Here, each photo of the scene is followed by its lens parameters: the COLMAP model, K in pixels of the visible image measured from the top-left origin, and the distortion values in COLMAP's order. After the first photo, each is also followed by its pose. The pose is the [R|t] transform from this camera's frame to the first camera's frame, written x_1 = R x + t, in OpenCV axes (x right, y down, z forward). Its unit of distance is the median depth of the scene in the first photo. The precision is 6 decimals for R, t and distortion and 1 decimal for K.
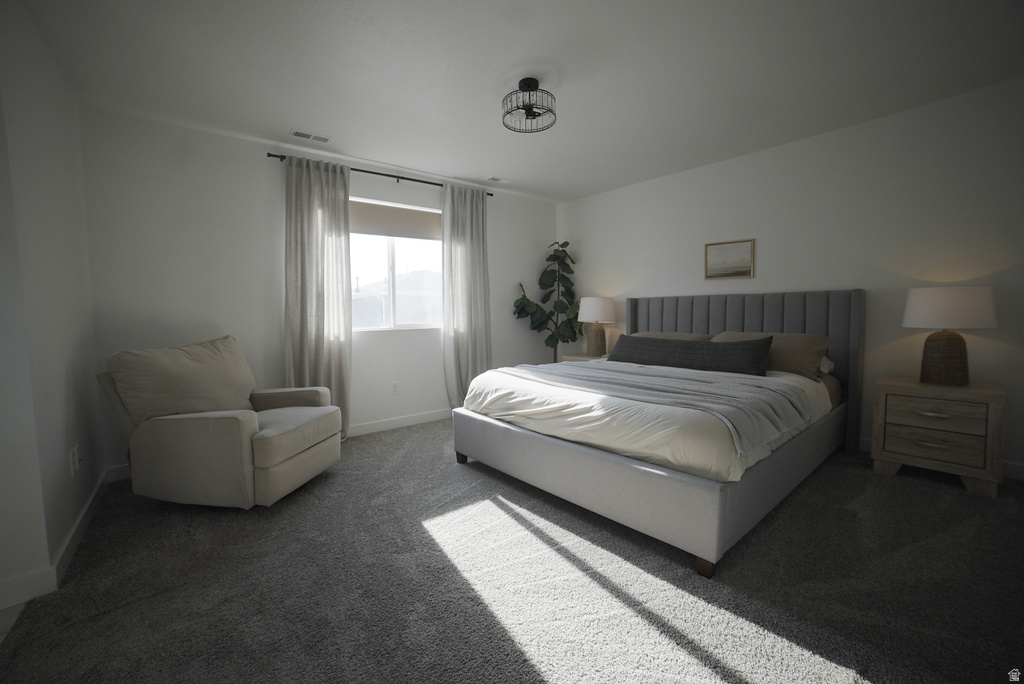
lens RADIAL K [[425.5, 0, 507.1], [0, 425.5, 340.1], [0, 0, 1]] dist [-0.083765, 0.000409]
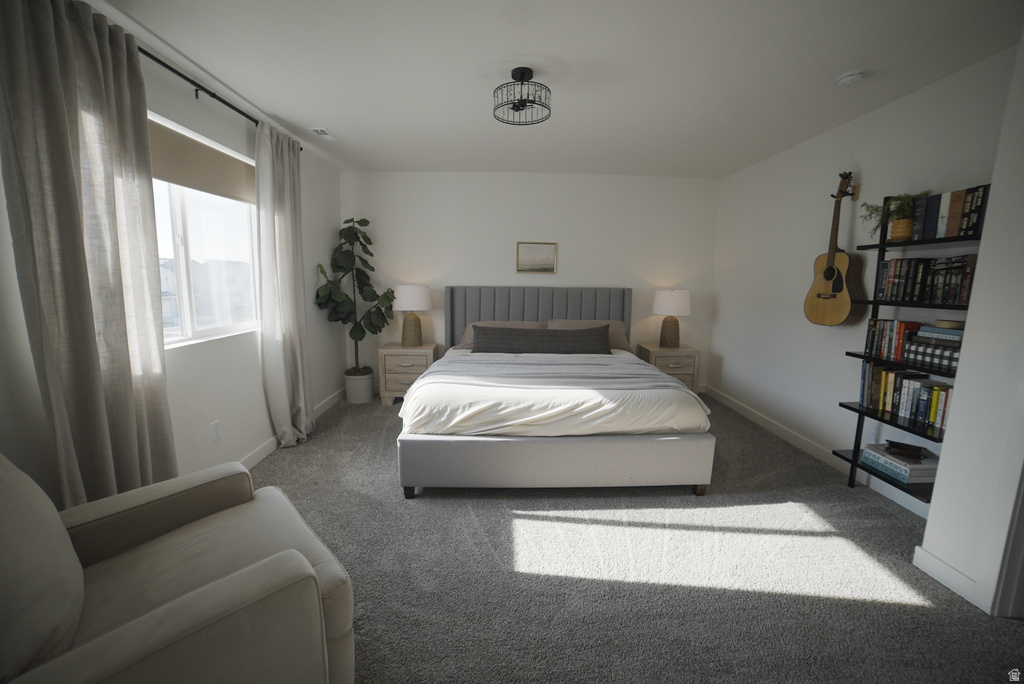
lens RADIAL K [[425.5, 0, 507.1], [0, 425.5, 340.1], [0, 0, 1]] dist [-0.083765, 0.000409]
pose [[0.606384, -0.097483, 0.789174, -0.640371], [0.027633, 0.994441, 0.101606, -0.101455], [-0.794692, -0.039805, 0.605707, 0.376264]]
